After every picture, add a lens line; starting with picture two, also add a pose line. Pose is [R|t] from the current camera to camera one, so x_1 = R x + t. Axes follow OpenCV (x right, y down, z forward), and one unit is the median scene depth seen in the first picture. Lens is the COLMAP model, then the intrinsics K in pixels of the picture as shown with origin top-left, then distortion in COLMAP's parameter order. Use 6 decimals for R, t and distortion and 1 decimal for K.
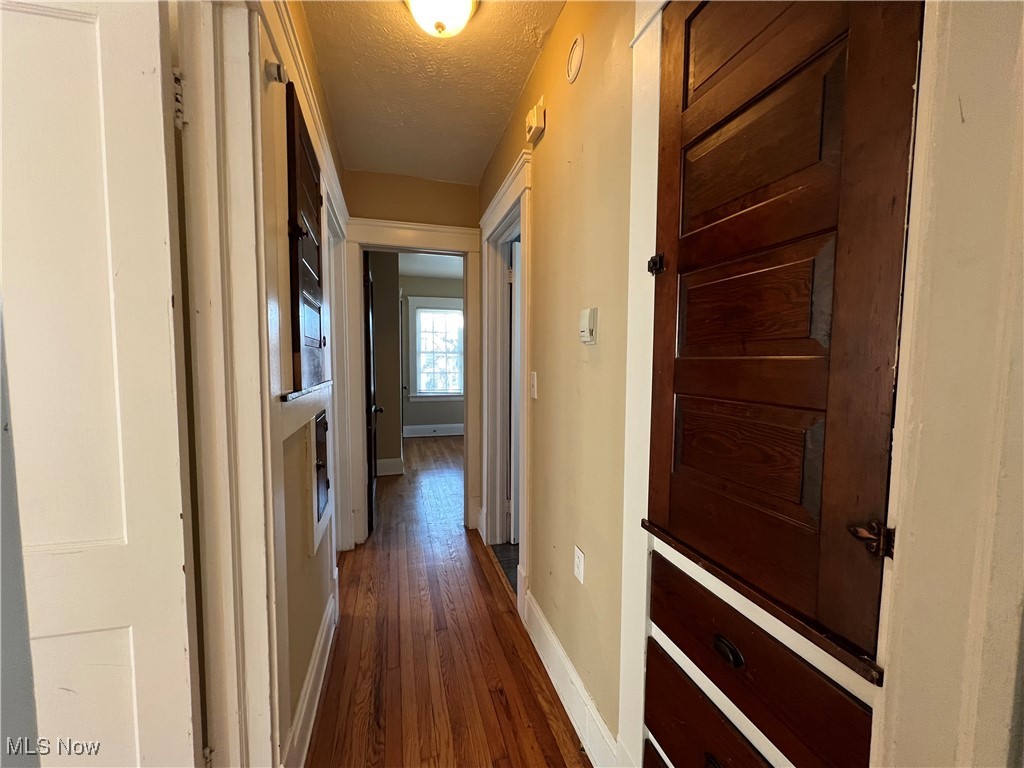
lens RADIAL K [[408.5, 0, 512.7], [0, 408.5, 386.0], [0, 0, 1]] dist [-0.001640, 0.000403]
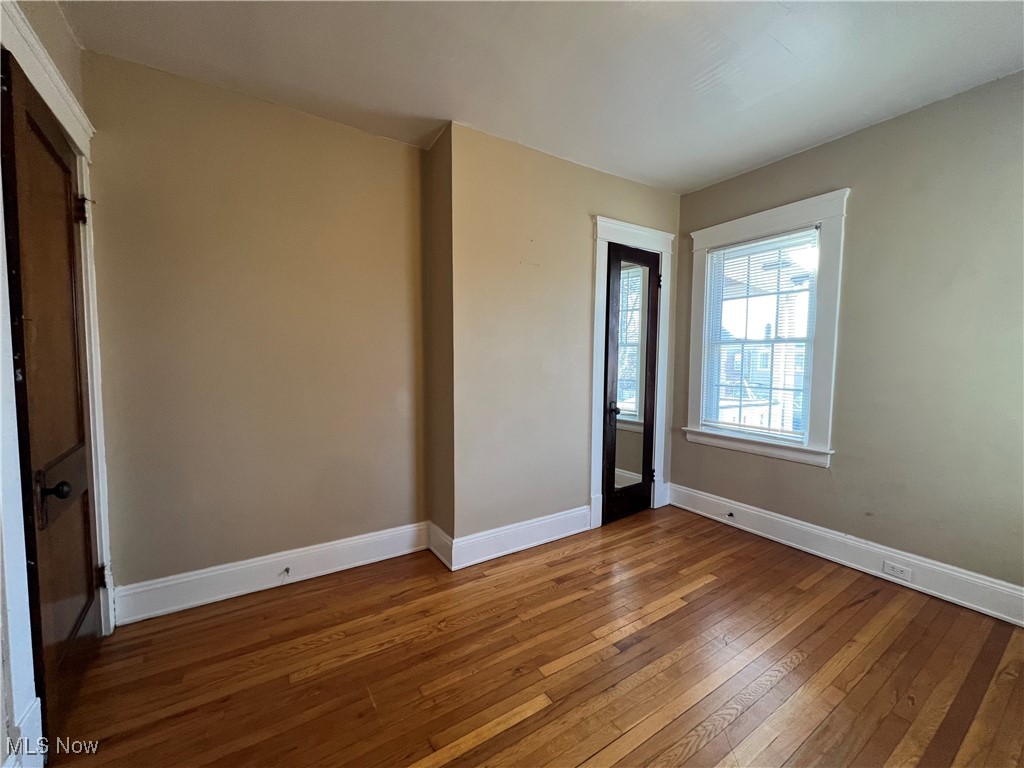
lens RADIAL K [[407.9, 0, 512.7], [0, 407.9, 386.2], [0, 0, 1]] dist [-0.001236, 0.000148]
pose [[0.284406, 0.055882, -0.957074, 0.171509], [-0.073027, 0.996662, 0.036493, -0.031719], [0.955918, 0.059513, 0.287538, 0.636774]]
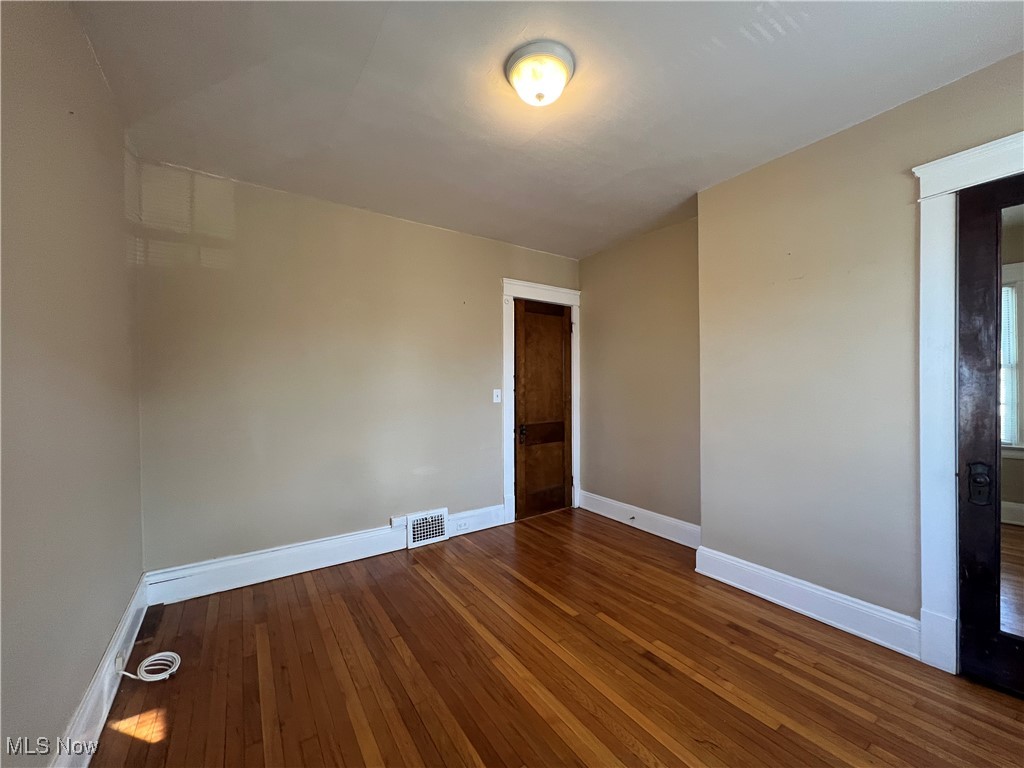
lens RADIAL K [[408.5, 0, 512.7], [0, 408.5, 386.0], [0, 0, 1]] dist [-0.001640, 0.000403]
pose [[-0.951968, 0.002677, -0.306185, 0.123607], [-0.020236, 0.997225, 0.071637, -0.066725], [0.305527, 0.074392, -0.949273, 1.030075]]
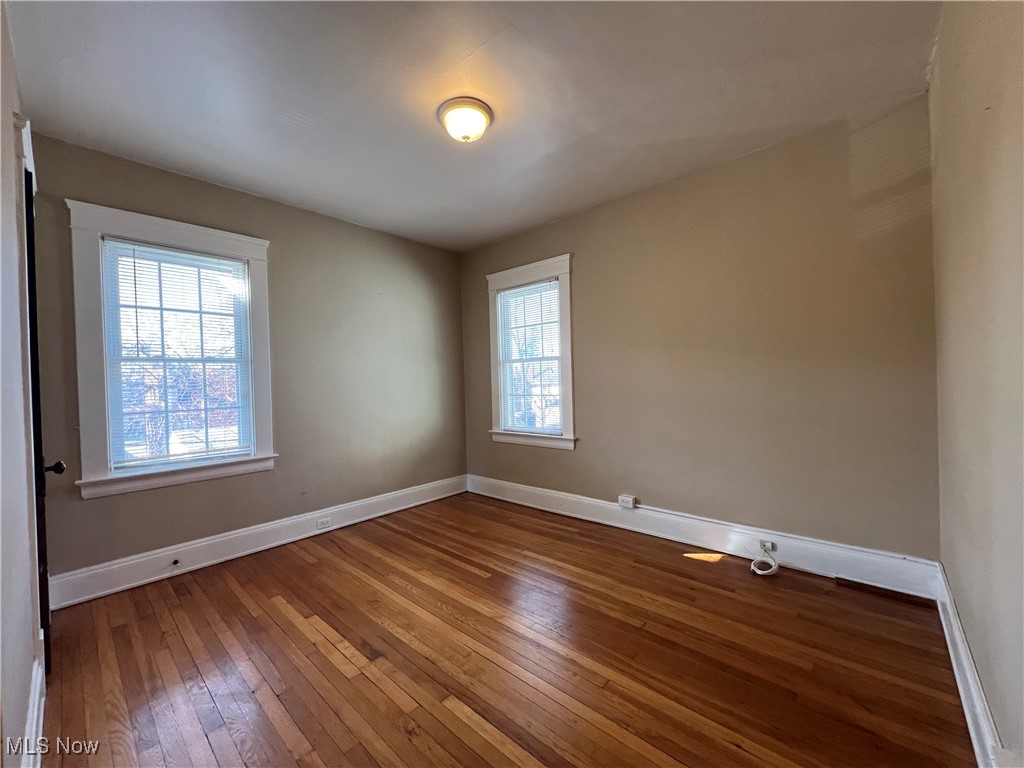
lens RADIAL K [[408.5, 0, 512.7], [0, 408.5, 386.0], [0, 0, 1]] dist [-0.001640, 0.000403]
pose [[0.848763, -0.036793, 0.527491, -0.118300], [0.070536, 0.996539, -0.043987, -0.016507], [-0.524047, 0.074541, 0.848421, 0.499051]]
